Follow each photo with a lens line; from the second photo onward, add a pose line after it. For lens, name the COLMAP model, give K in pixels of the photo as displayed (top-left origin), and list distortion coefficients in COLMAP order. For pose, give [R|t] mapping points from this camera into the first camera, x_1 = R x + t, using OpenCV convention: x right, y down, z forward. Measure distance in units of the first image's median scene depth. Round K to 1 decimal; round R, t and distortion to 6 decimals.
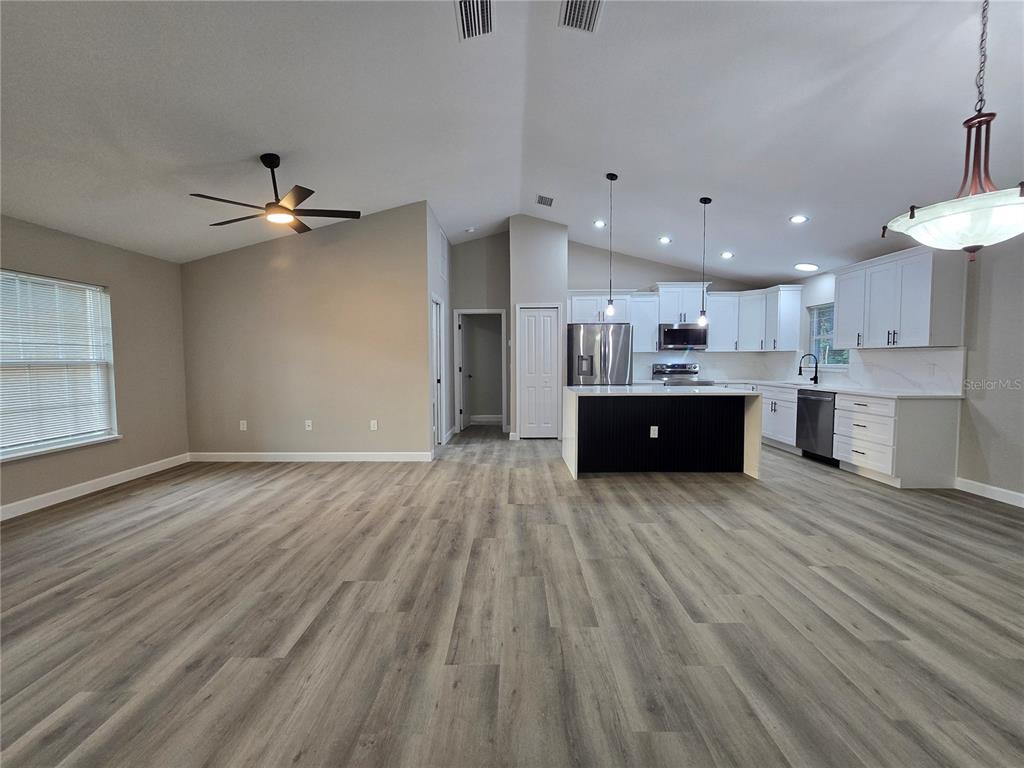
lens RADIAL K [[420.6, 0, 514.0], [0, 420.6, 382.4], [0, 0, 1]] dist [-0.005343, 0.000250]
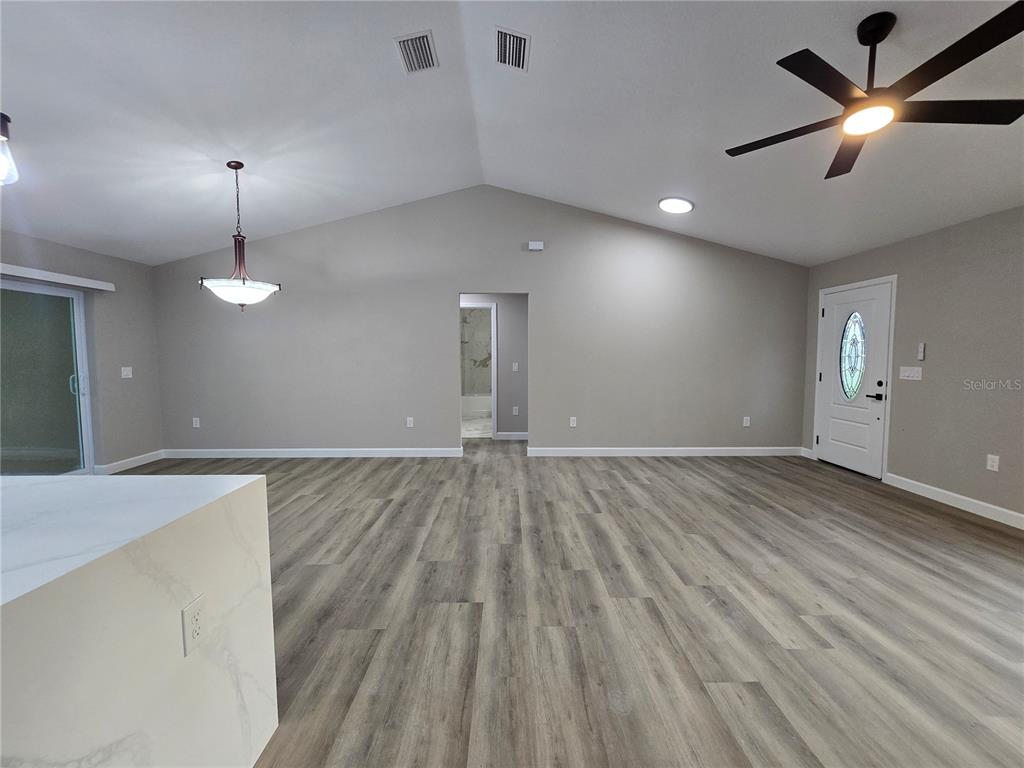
lens RADIAL K [[420.6, 0, 514.4], [0, 420.6, 385.7], [0, 0, 1]] dist [-0.005343, 0.000250]
pose [[-0.999860, 0.007421, -0.015003, -0.055827], [0.005478, 0.992066, 0.125602, -0.104862], [0.015816, 0.125502, -0.991967, 1.638333]]
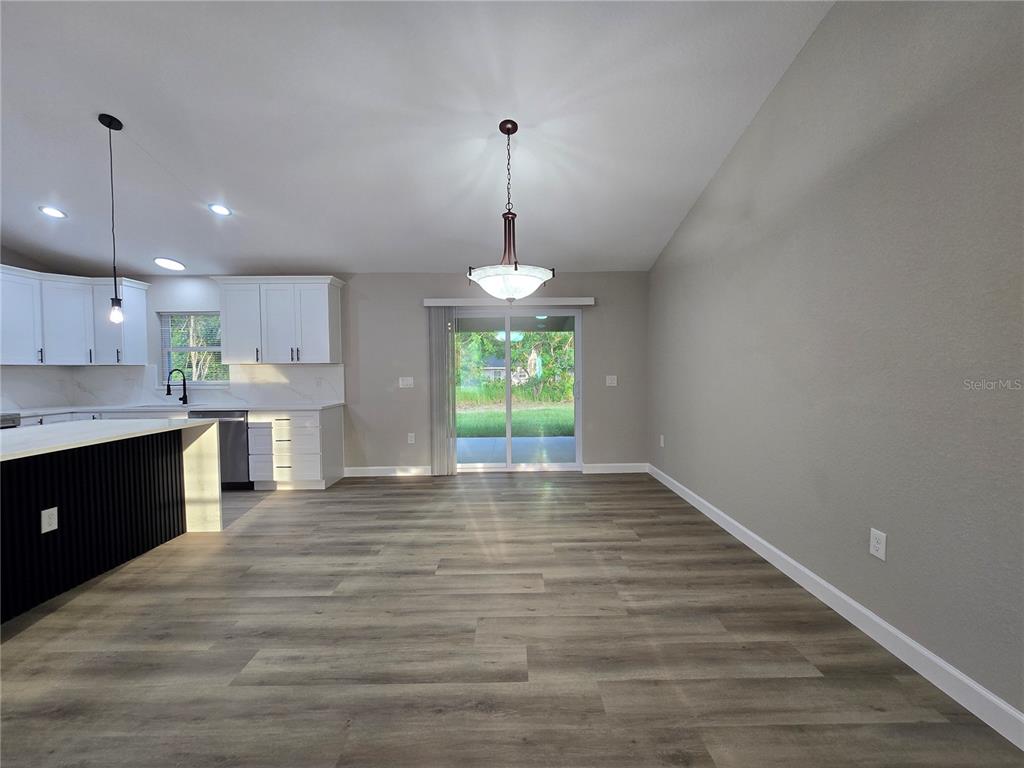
lens RADIAL K [[420.6, 0, 512.5], [0, 420.6, 382.9], [0, 0, 1]] dist [-0.005343, 0.000250]
pose [[-0.012725, -0.027306, 0.999546, -0.234040], [0.063950, 0.997558, 0.028066, -0.034998], [-0.997872, 0.064278, -0.010948, 0.573540]]
